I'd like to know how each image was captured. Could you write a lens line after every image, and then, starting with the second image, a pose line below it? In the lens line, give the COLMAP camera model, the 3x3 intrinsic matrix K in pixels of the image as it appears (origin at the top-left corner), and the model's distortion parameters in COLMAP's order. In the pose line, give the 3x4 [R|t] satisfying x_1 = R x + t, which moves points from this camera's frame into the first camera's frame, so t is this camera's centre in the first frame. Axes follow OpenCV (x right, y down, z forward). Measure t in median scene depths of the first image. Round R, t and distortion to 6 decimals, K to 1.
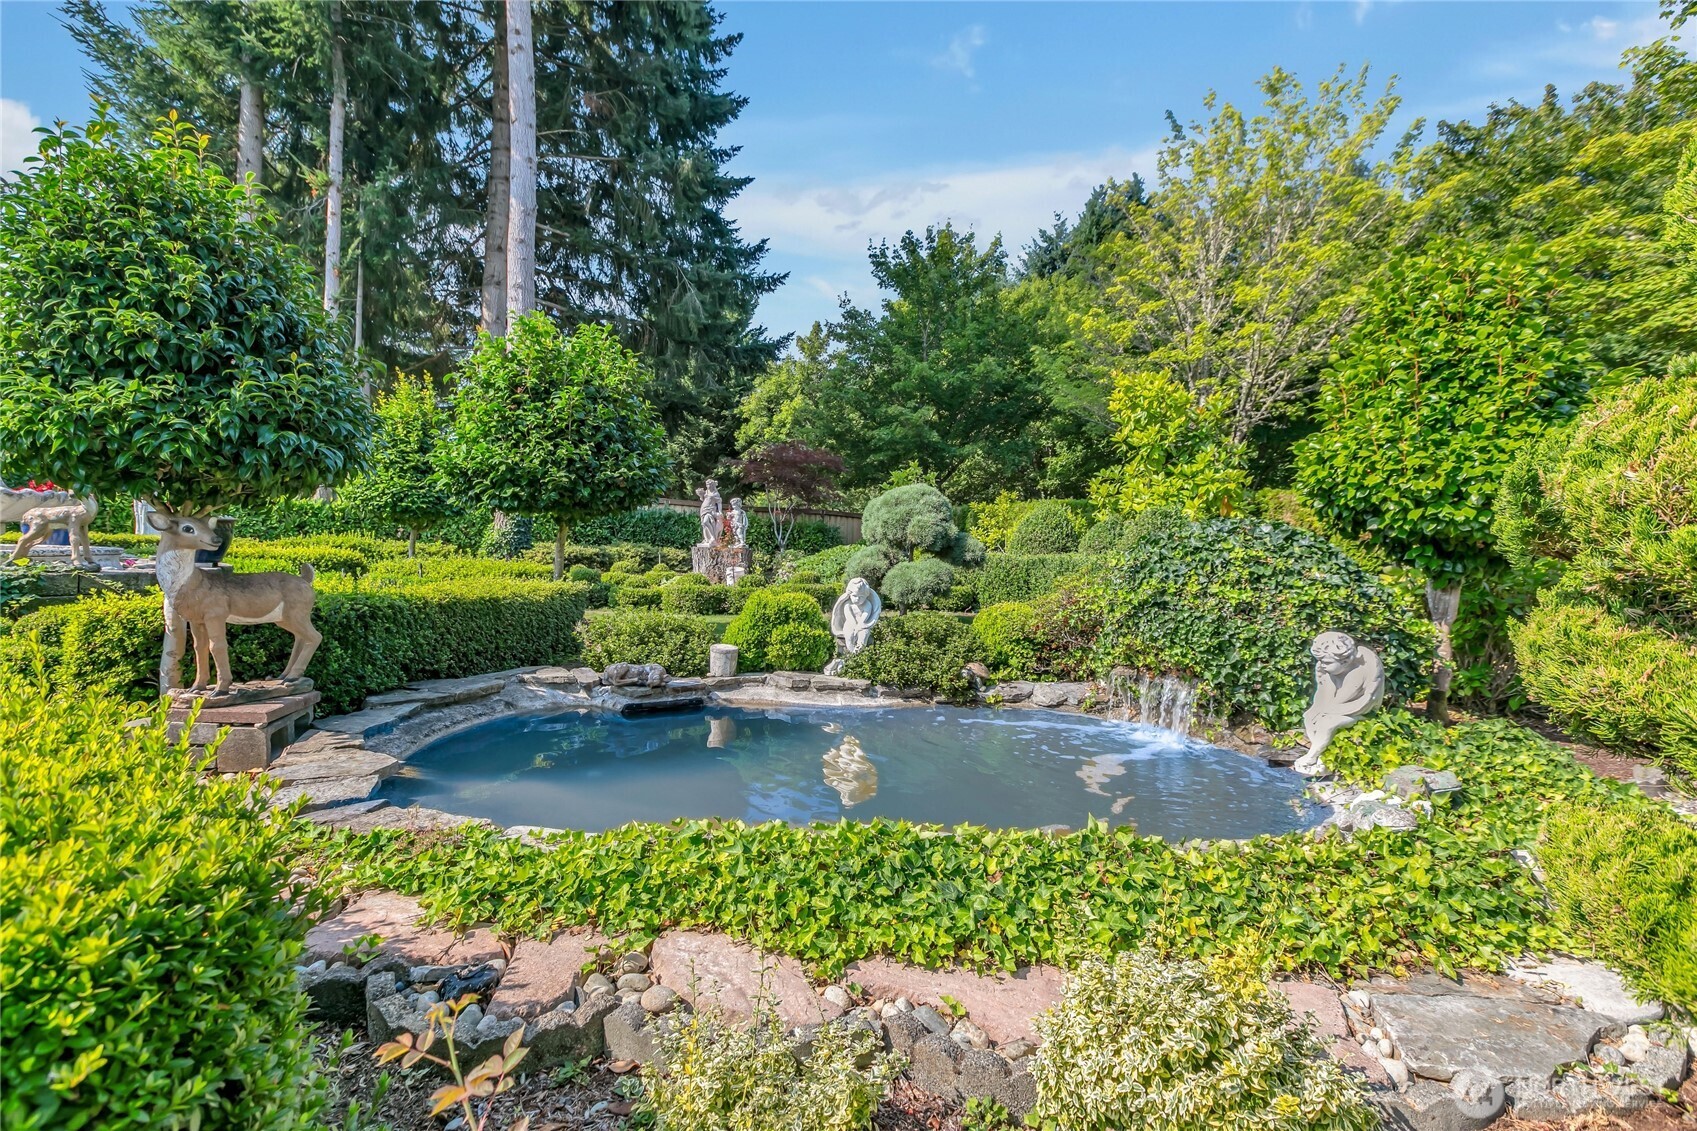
lens RADIAL K [[808.9, 0, 853.3], [0, 808.9, 574.9], [0, 0, 1]] dist [0.001069, -0.000278]
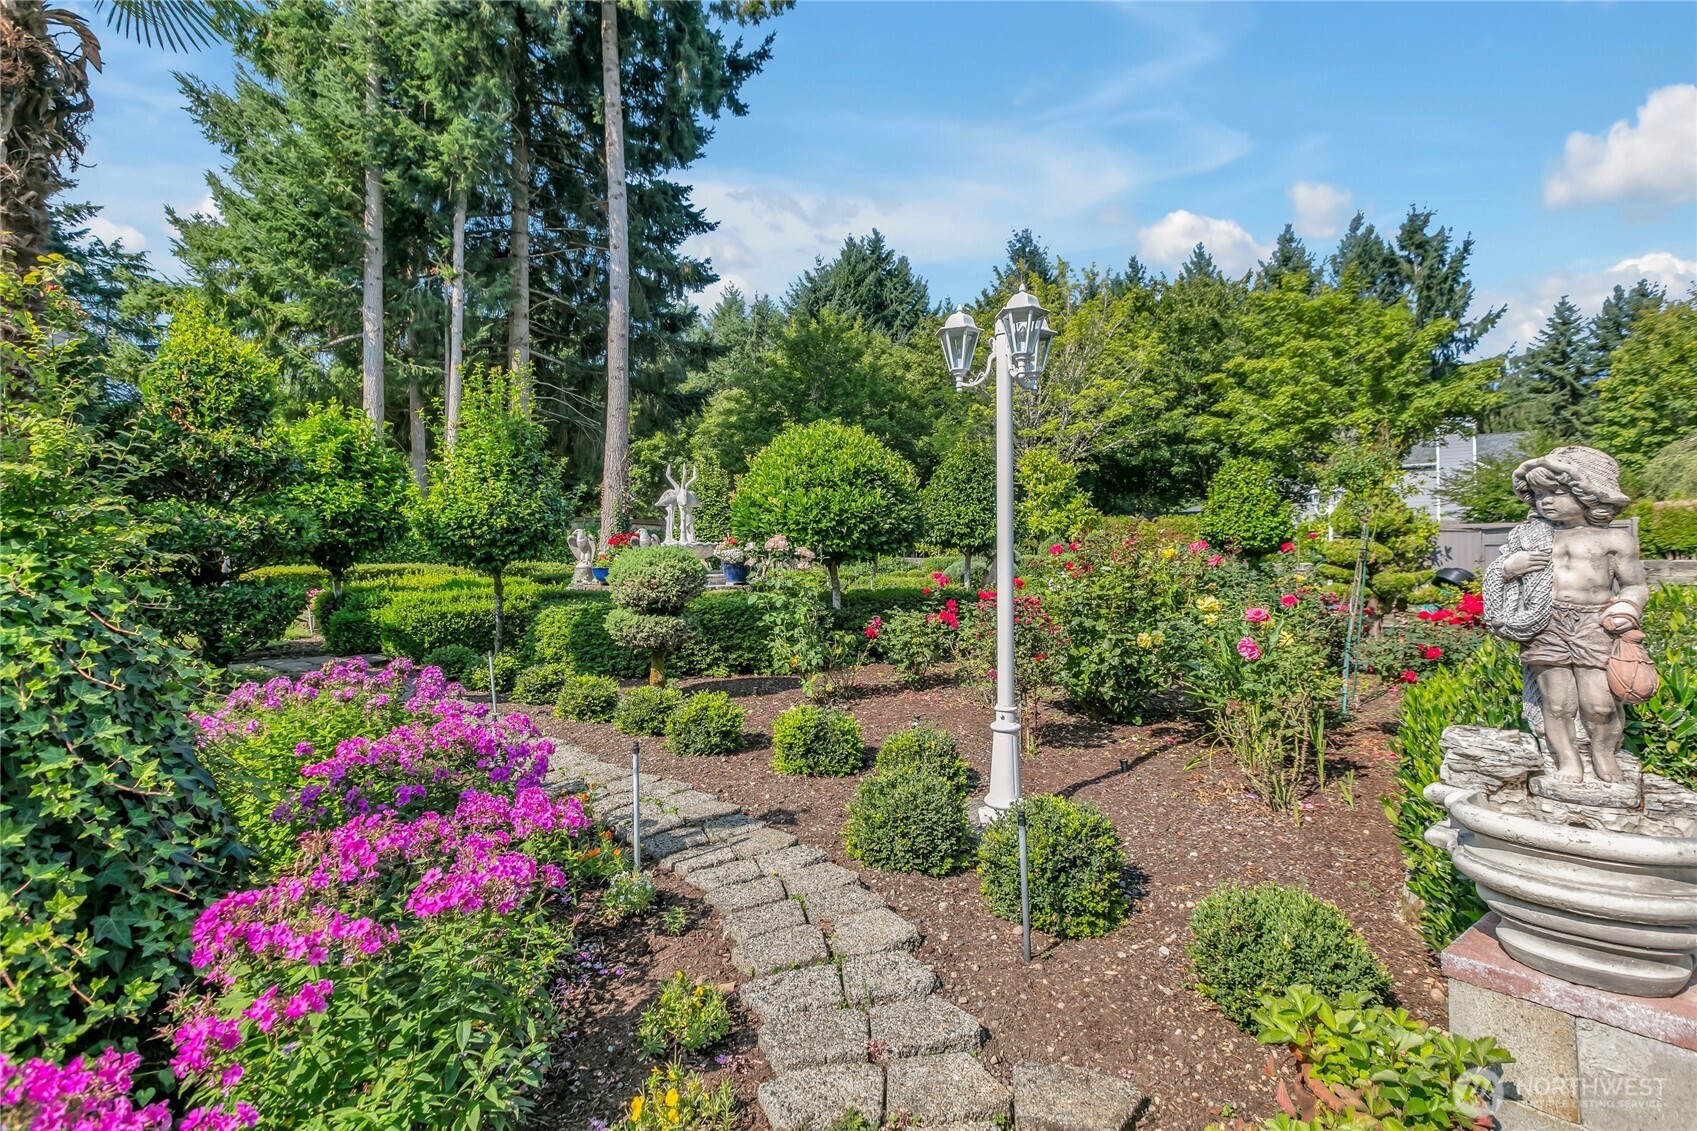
lens RADIAL K [[808.9, 0, 842.0], [0, 808.9, 548.3], [0, 0, 1]] dist [0.001069, -0.000278]
pose [[0.939630, -0.016691, 0.341784, -0.515444], [0.025934, 0.999411, -0.022491, -0.001185], [-0.341207, 0.029997, 0.939509, -0.422308]]
